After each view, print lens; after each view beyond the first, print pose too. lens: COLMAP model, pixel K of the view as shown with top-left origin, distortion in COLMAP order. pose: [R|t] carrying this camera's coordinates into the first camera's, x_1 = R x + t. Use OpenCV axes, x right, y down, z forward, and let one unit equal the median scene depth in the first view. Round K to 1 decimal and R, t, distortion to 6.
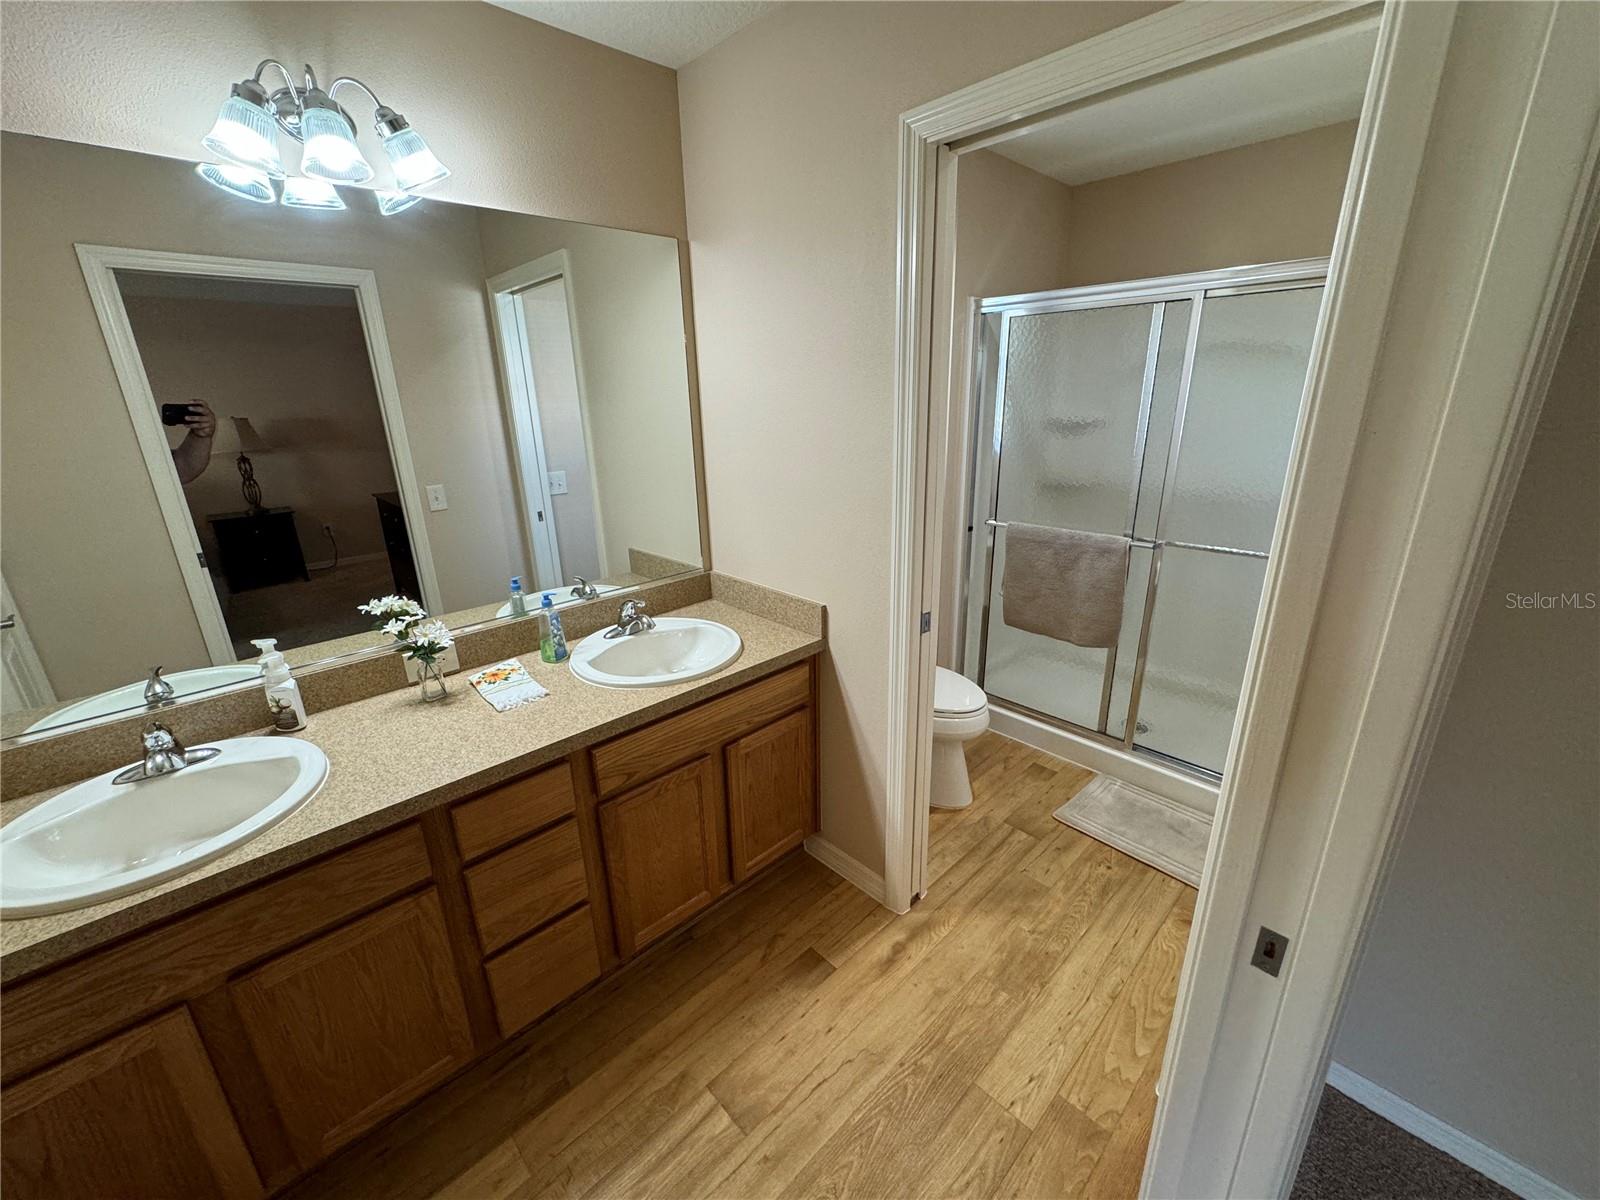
lens RADIAL K [[640.2, 0, 801.4], [0, 640.2, 595.8], [0, 0, 1]] dist [-0.001625, 0.000146]
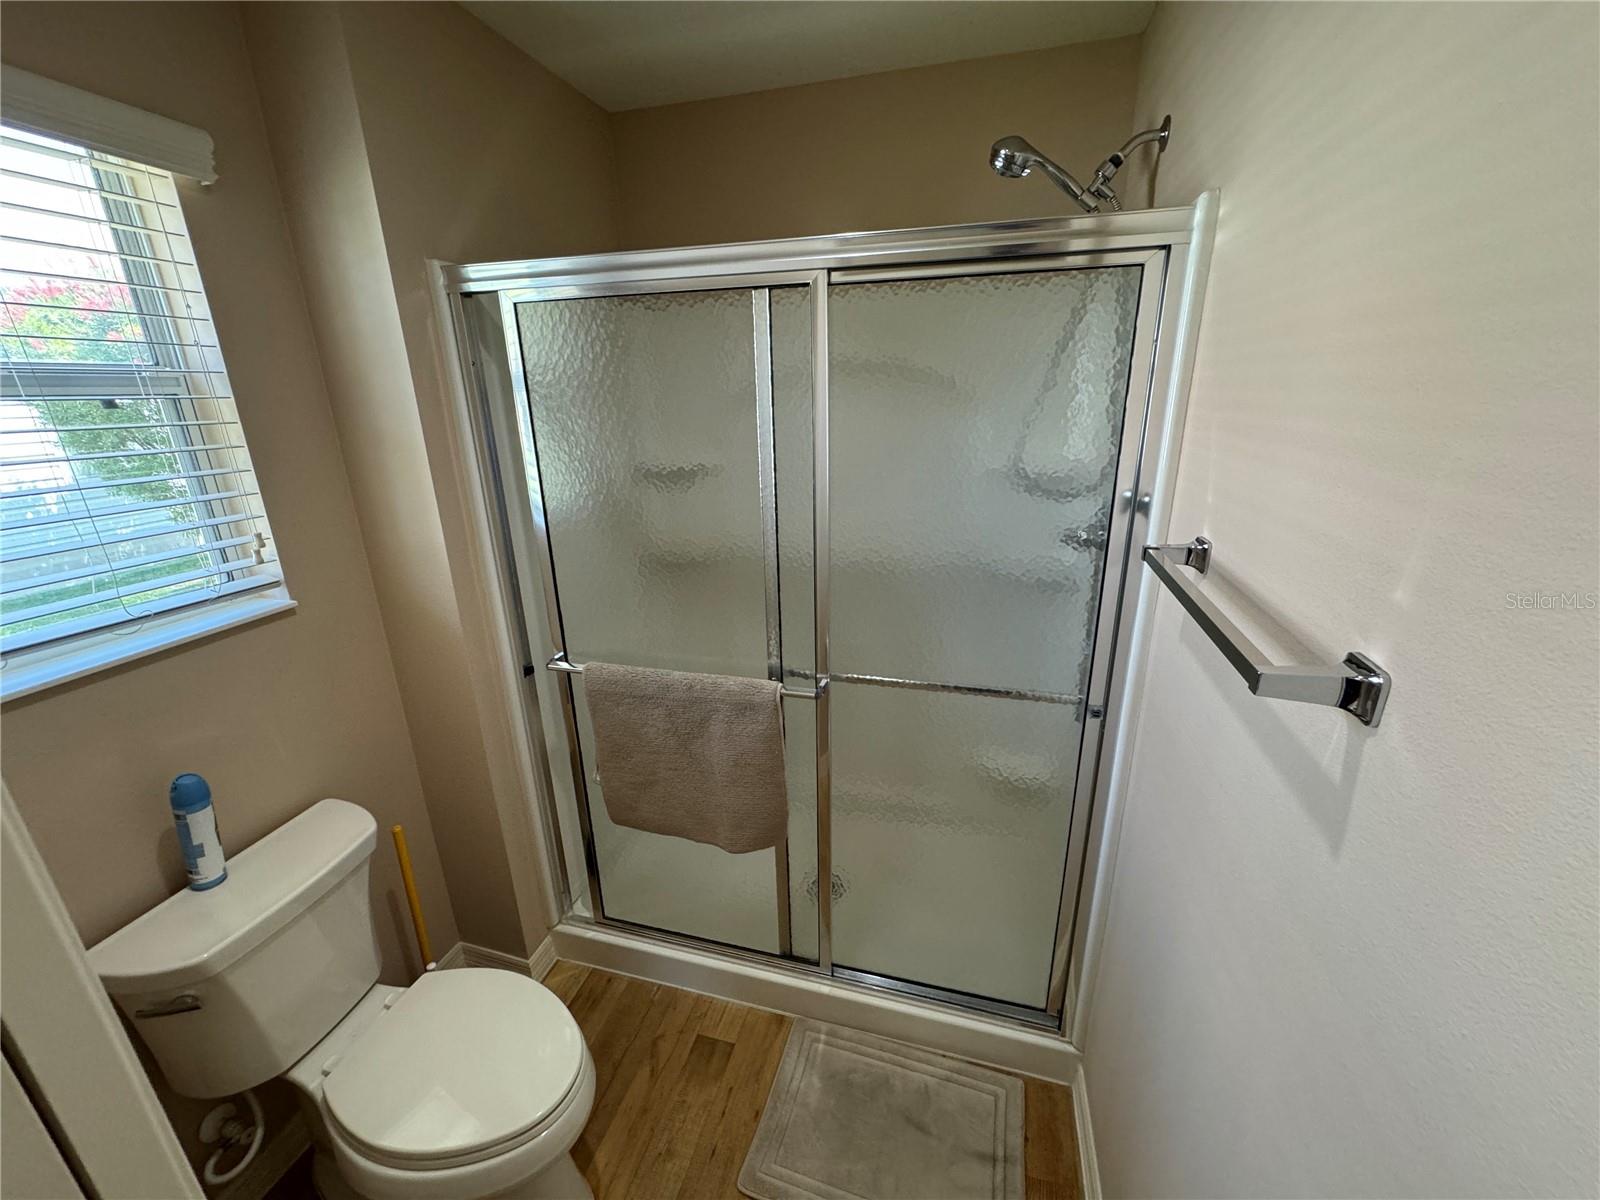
lens RADIAL K [[640.2, 0, 801.4], [0, 640.2, 595.8], [0, 0, 1]] dist [-0.001625, 0.000146]
pose [[0.861253, -0.154409, 0.484149, 0.235069], [0.158032, 0.986862, 0.033615, -0.173114], [-0.482979, 0.047560, 0.874339, 0.427693]]
